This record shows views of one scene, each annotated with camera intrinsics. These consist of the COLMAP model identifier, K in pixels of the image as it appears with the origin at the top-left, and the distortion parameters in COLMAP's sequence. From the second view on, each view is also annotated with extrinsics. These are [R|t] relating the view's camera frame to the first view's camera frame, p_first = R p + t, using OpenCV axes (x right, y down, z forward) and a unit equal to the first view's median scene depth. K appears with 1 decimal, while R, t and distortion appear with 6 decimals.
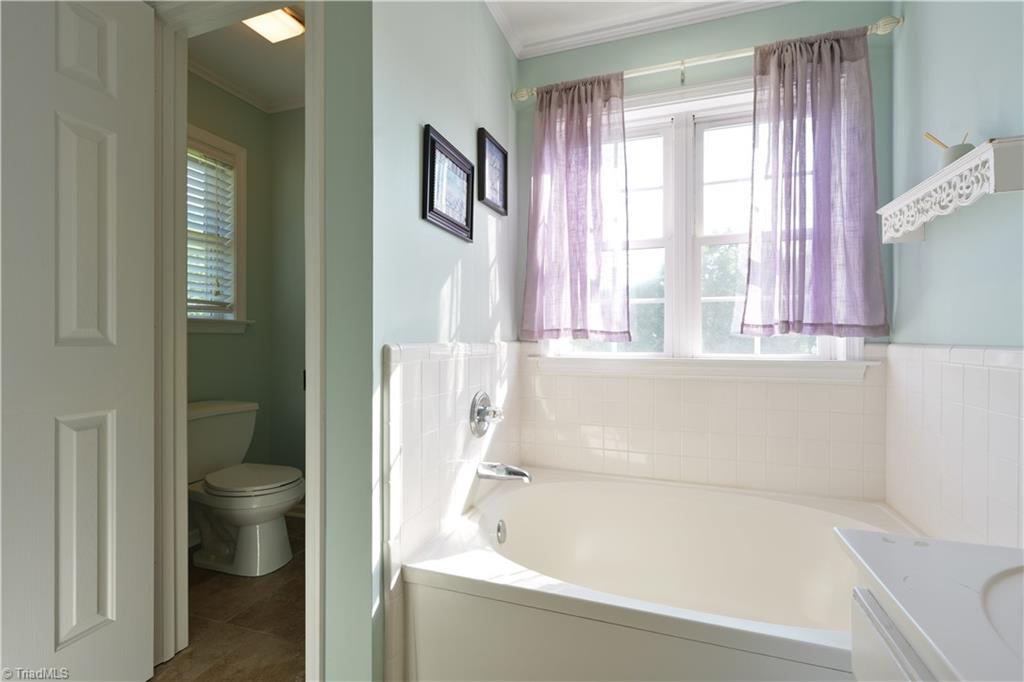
lens RADIAL K [[462.7, 0, 513.2], [0, 462.7, 340.3], [0, 0, 1]] dist [-0.000195, -0.000149]
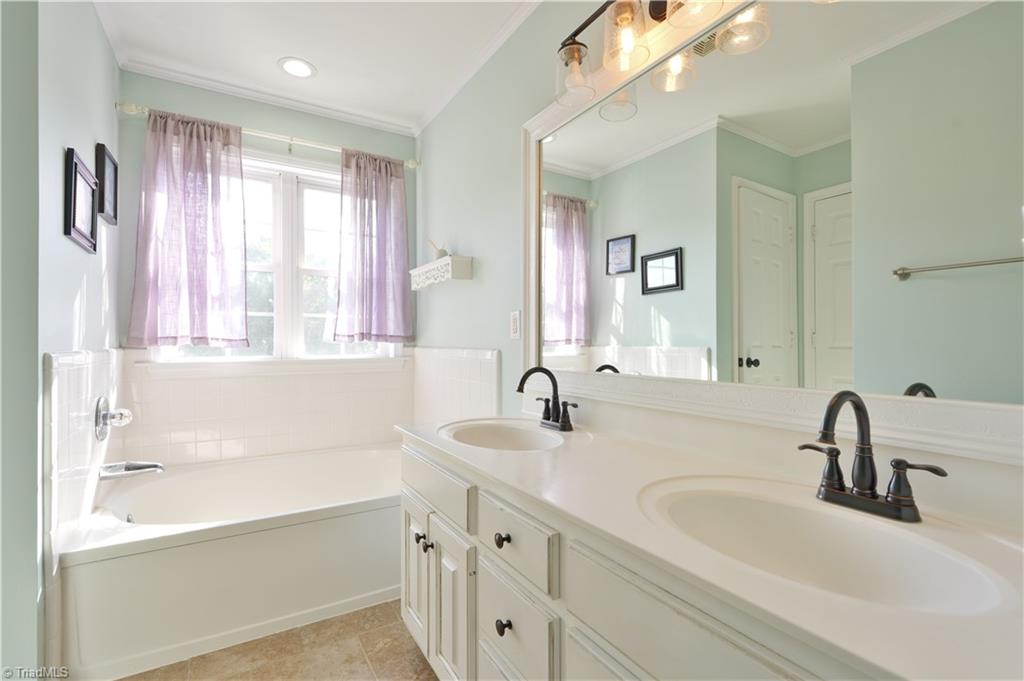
lens RADIAL K [[462.7, 0, 513.2], [0, 462.7, 339.8], [0, 0, 1]] dist [-0.000195, -0.000149]
pose [[0.634018, 0.000219, 0.773318, -0.270155], [0.005593, 0.999973, -0.004870, -0.007446], [-0.773298, 0.007413, 0.633999, -0.351927]]
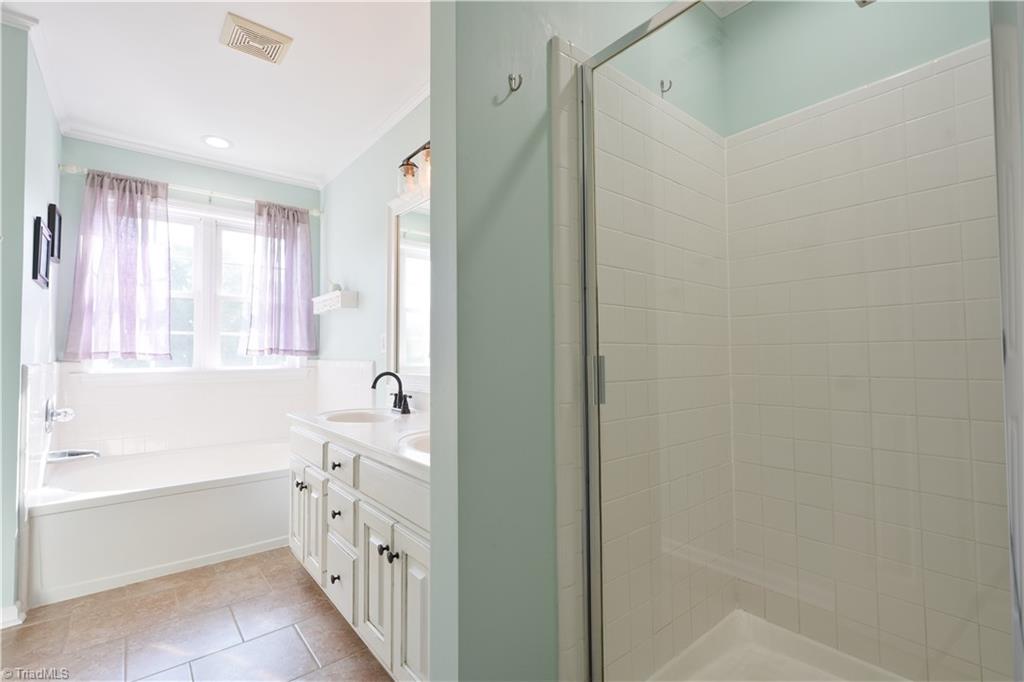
lens RADIAL K [[452.4, 0, 512.0], [0, 452.4, 341.0], [0, 0, 1]] dist [-0.000769, -0.000265]
pose [[0.516396, 0.020559, 0.856103, -0.471627], [0.008861, 0.999530, -0.029348, -0.007164], [-0.856304, 0.022741, 0.515971, -0.778195]]
